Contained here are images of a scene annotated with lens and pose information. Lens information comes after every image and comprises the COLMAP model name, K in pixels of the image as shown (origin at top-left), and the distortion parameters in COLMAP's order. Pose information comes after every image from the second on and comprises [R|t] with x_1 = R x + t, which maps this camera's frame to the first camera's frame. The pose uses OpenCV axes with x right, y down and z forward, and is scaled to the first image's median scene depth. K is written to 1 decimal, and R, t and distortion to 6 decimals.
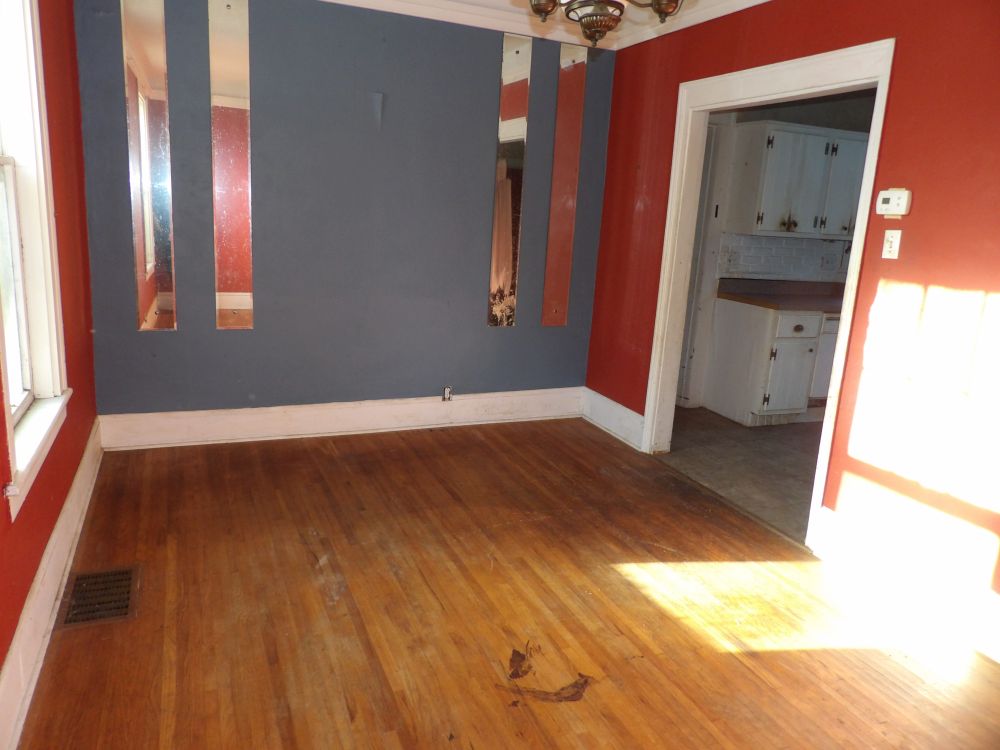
lens RADIAL K [[712.0, 0, 496.6], [0, 712.0, 375.2], [0, 0, 1]] dist [-0.008839, 0.000852]
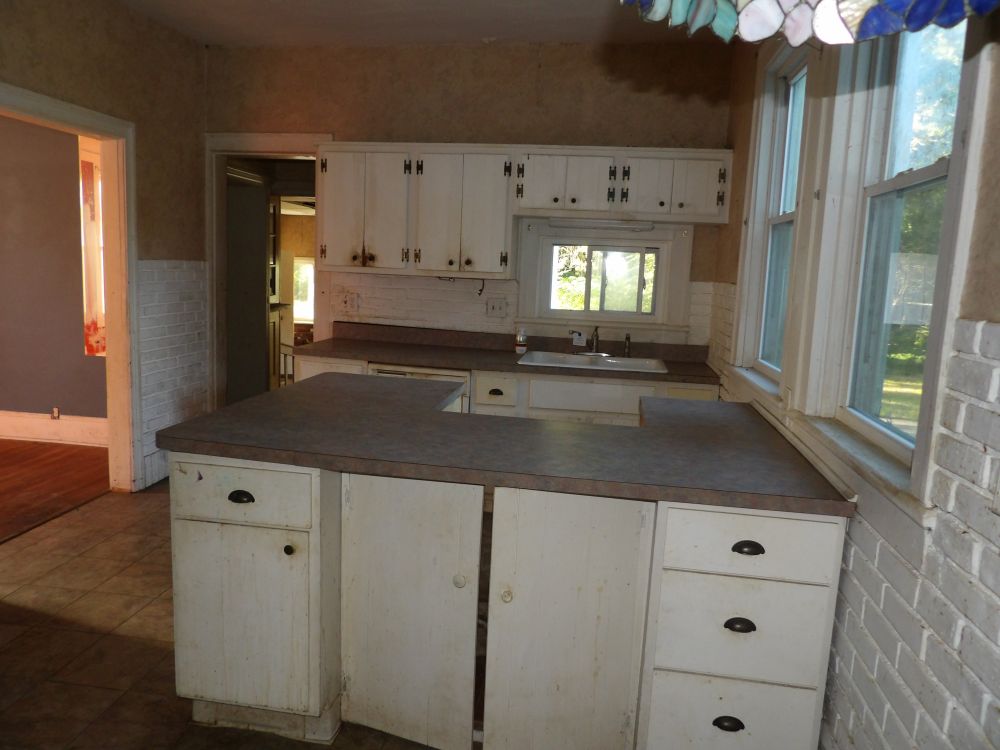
lens RADIAL K [[712.0, 0, 497.7], [0, 712.0, 373.6], [0, 0, 1]] dist [-0.008839, 0.000852]
pose [[0.838068, 0.061724, -0.542062, 1.045415], [-0.118032, 0.990561, -0.069693, -0.037021], [0.532644, 0.122388, 0.837443, 0.404004]]
